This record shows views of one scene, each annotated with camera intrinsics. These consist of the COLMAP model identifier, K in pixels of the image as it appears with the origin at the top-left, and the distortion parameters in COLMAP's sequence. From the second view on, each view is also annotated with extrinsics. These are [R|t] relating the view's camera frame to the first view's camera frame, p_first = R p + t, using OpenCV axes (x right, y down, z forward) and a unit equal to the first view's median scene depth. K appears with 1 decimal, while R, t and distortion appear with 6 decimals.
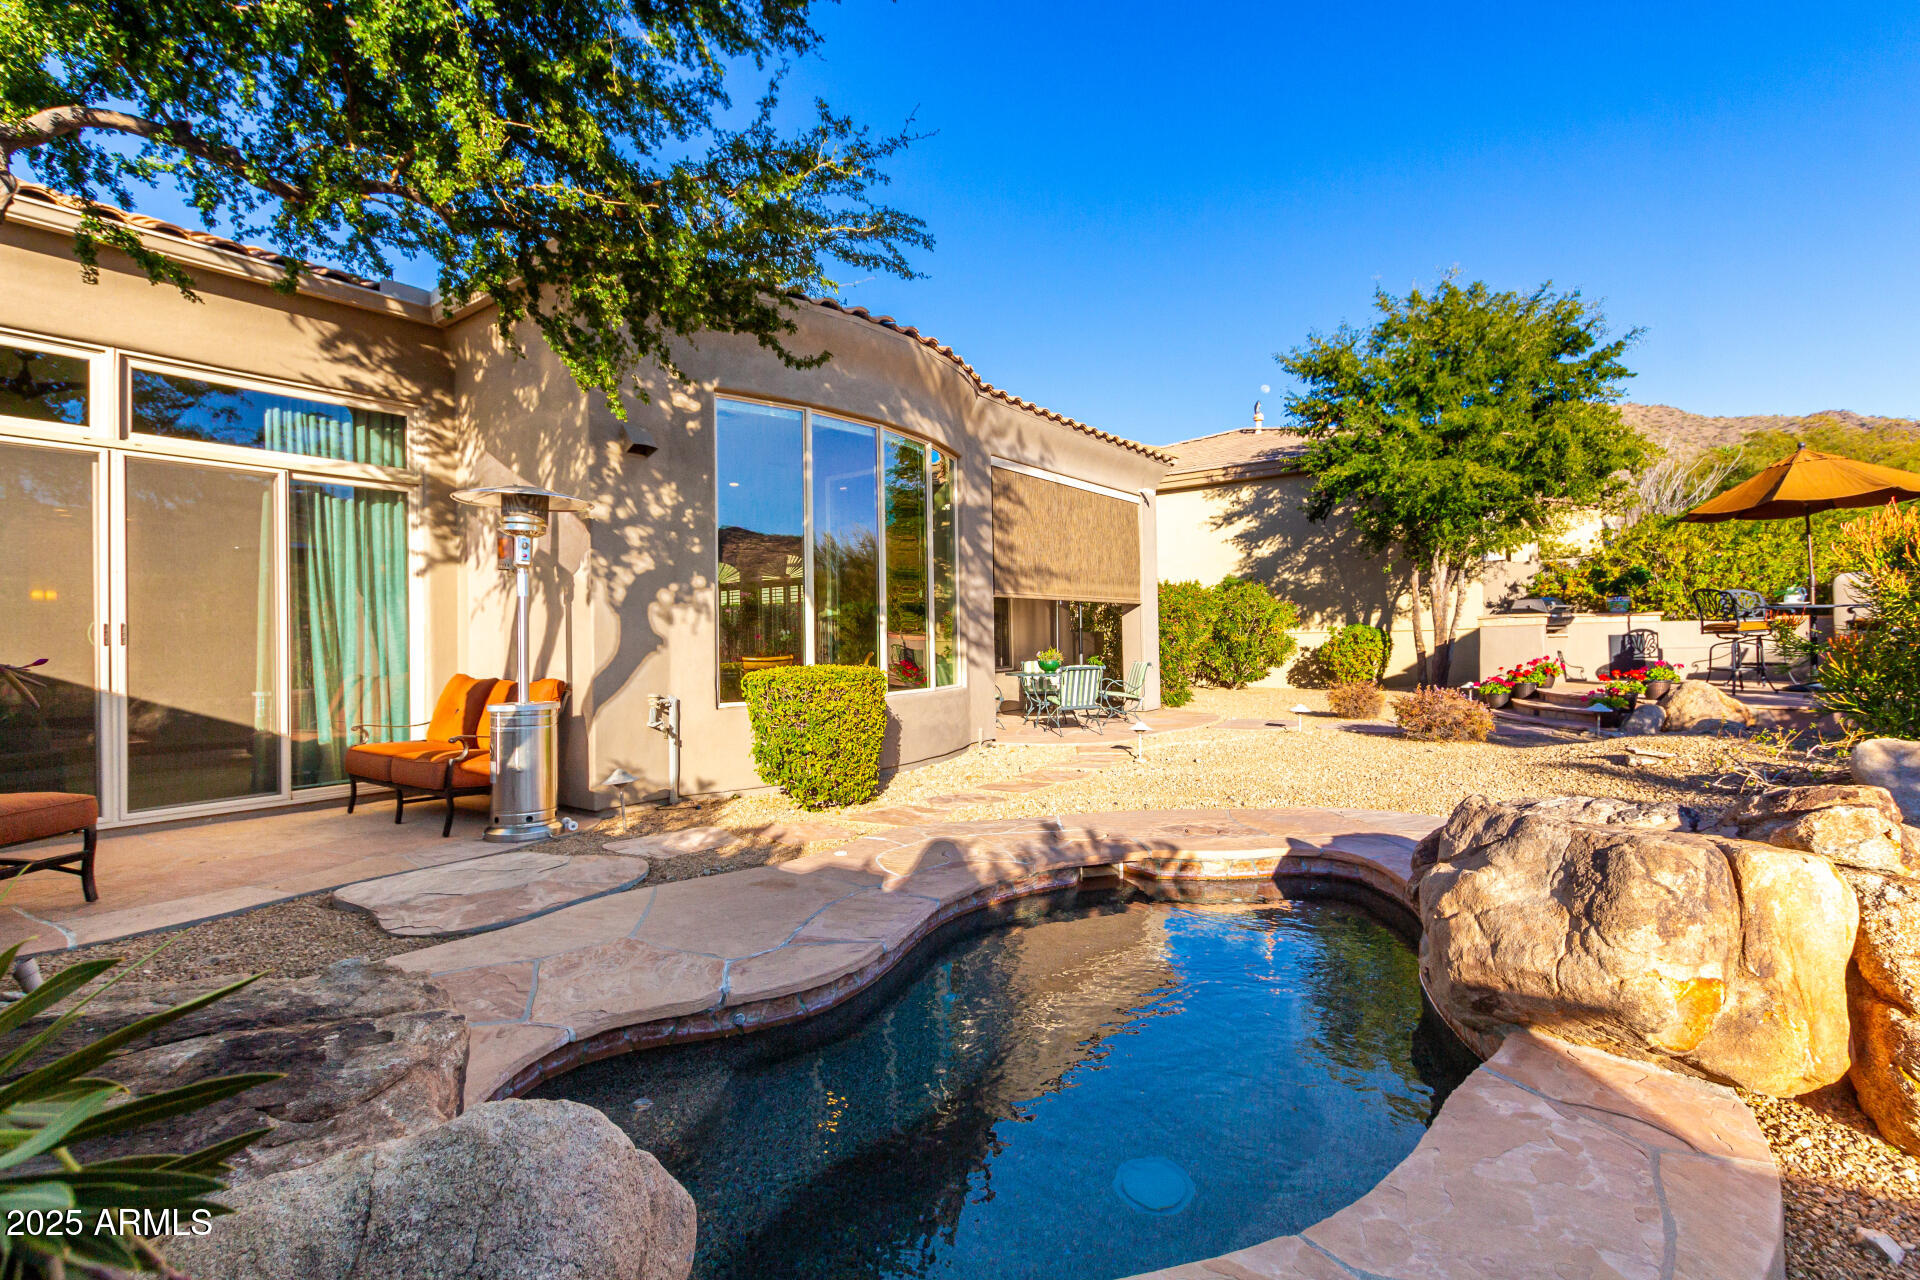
lens RADIAL K [[868.7, 0, 977.8], [0, 868.7, 627.3], [0, 0, 1]] dist [0.002143, -0.001304]
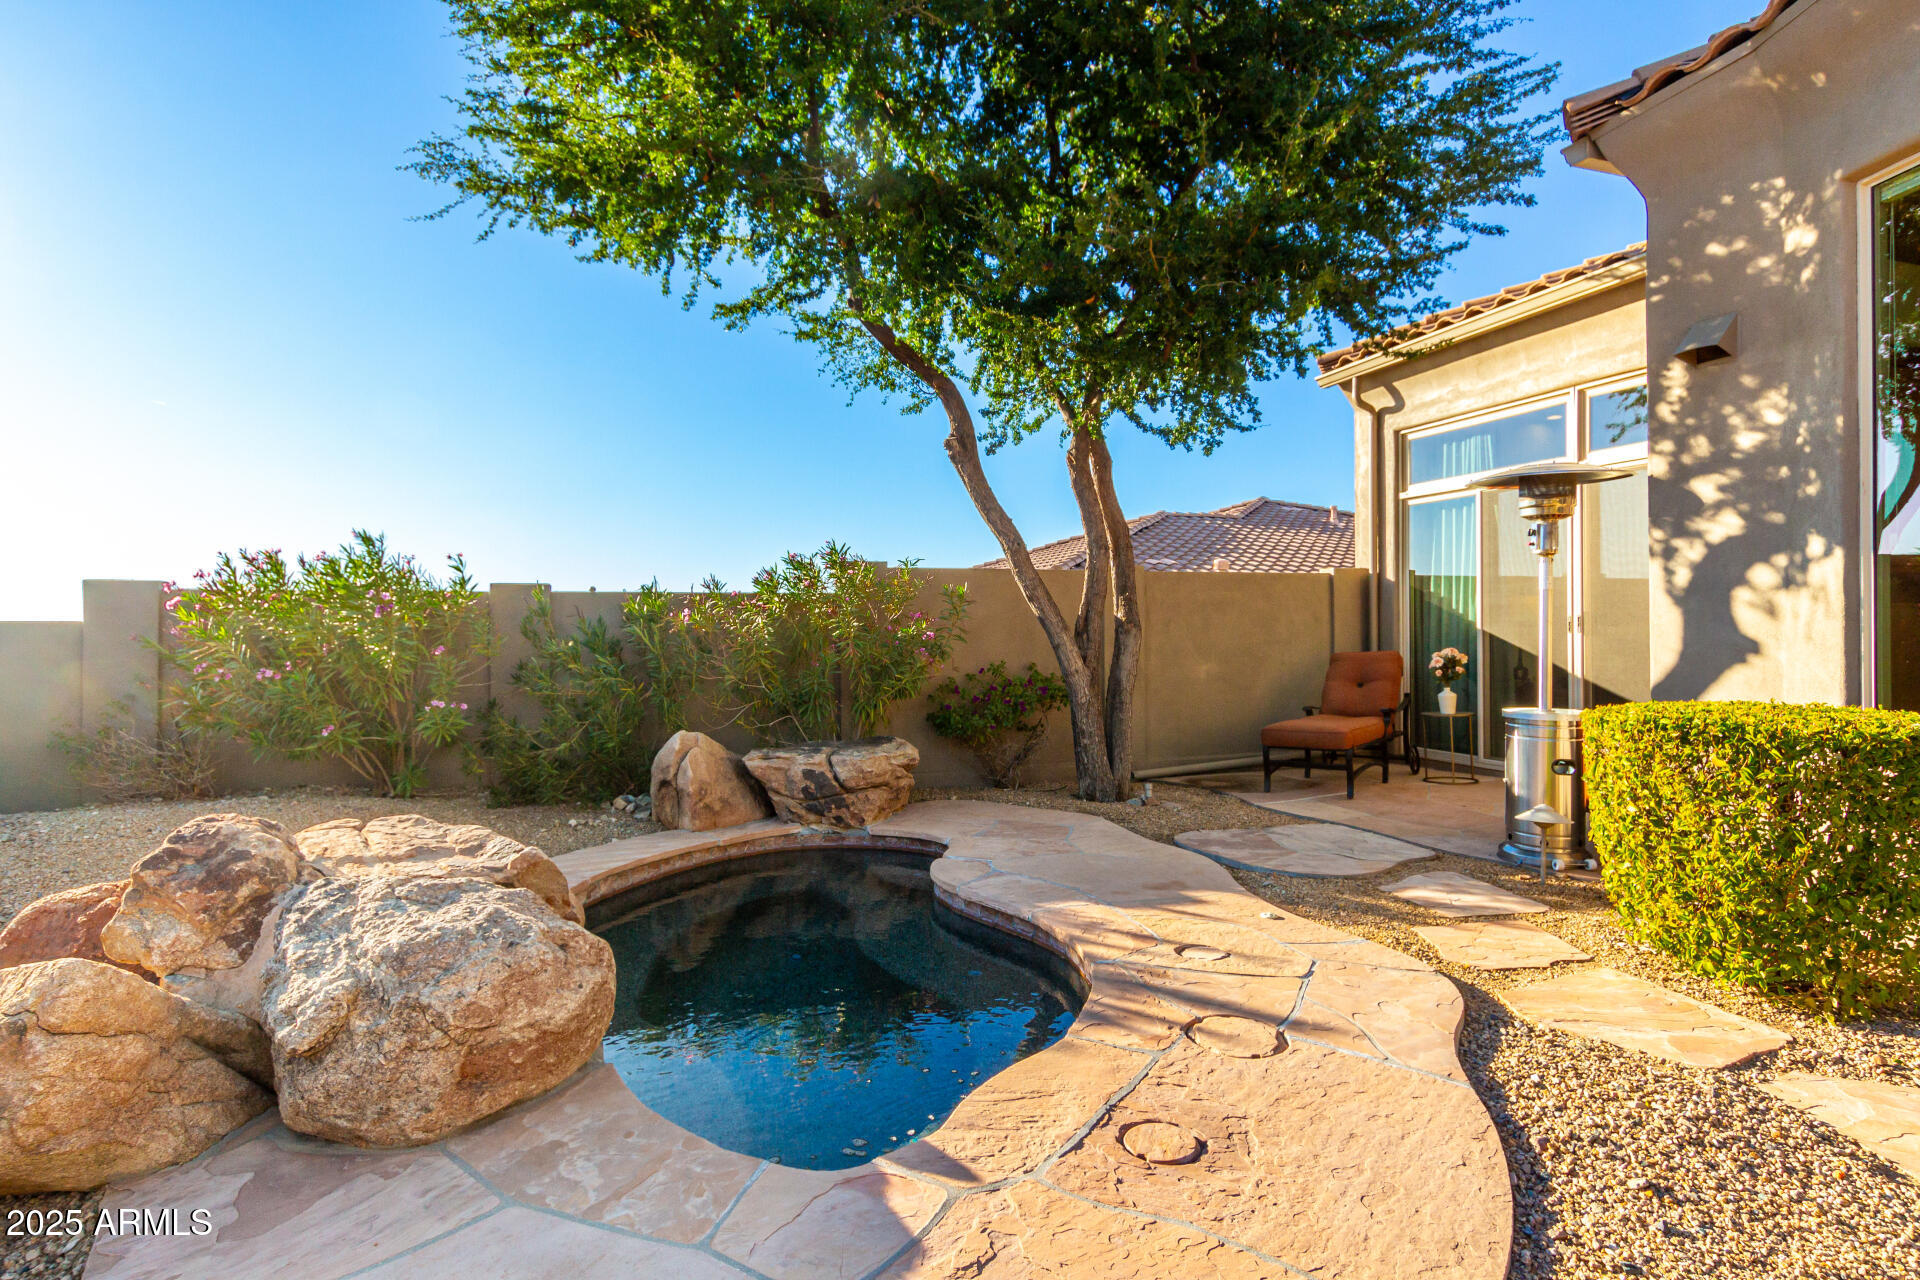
lens RADIAL K [[988.8, 0, 966.5], [0, 988.8, 621.4], [0, 0, 1]] dist [-0.002197, -0.000983]
pose [[-0.558754, 0.015501, -0.829189, 0.501981], [0.022308, 0.999744, 0.003657, -0.016911], [0.829033, -0.016454, -0.558957, 0.860696]]
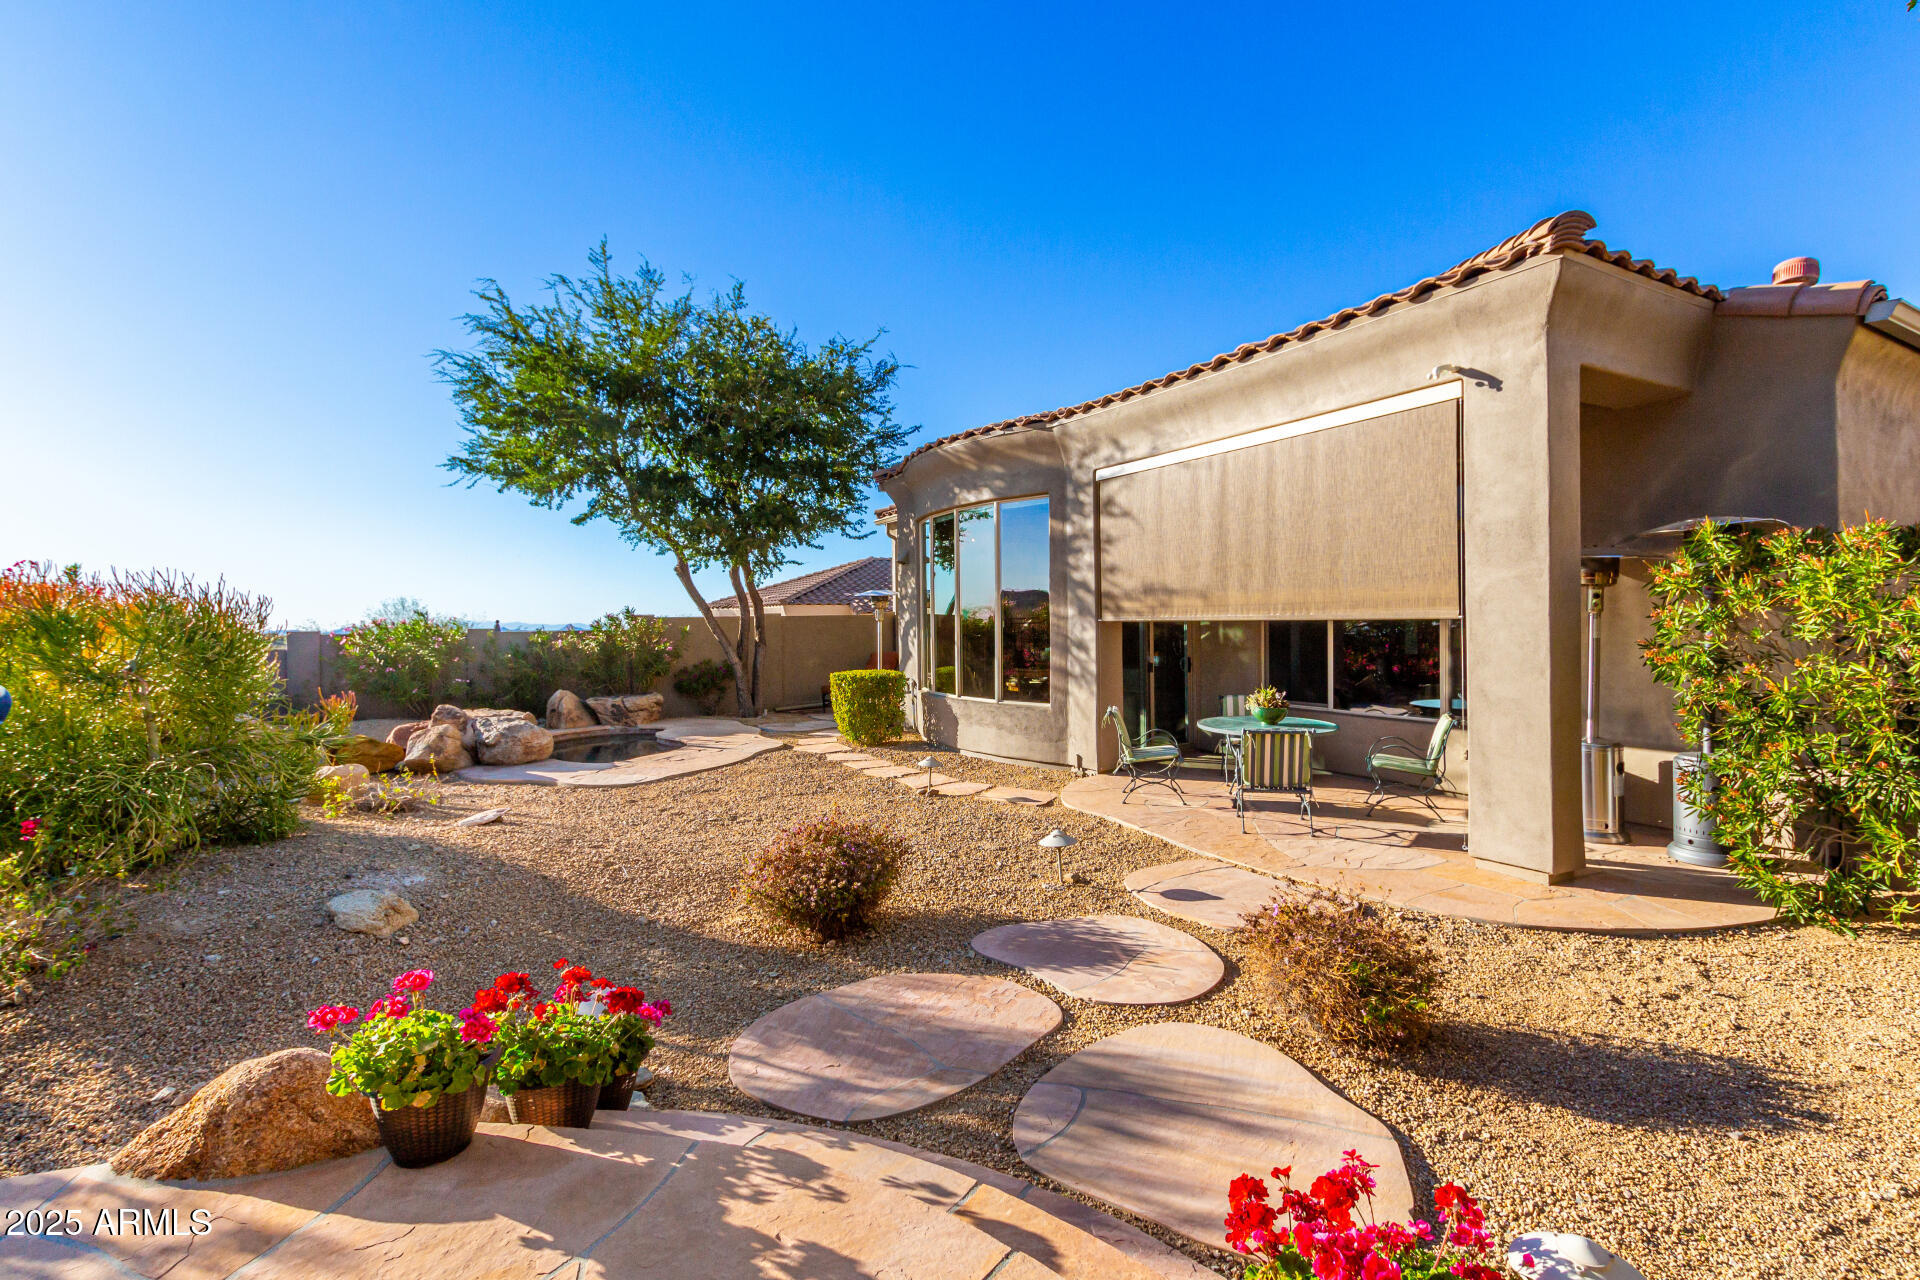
lens RADIAL K [[868.7, 0, 956.4], [0, 868.7, 630.0], [0, 0, 1]] dist [0.002143, -0.001304]
pose [[-0.397154, 0.030468, -0.917246, 1.377898], [0.025464, 0.999430, 0.022172, -0.077792], [0.917399, -0.014551, -0.397704, 1.782555]]
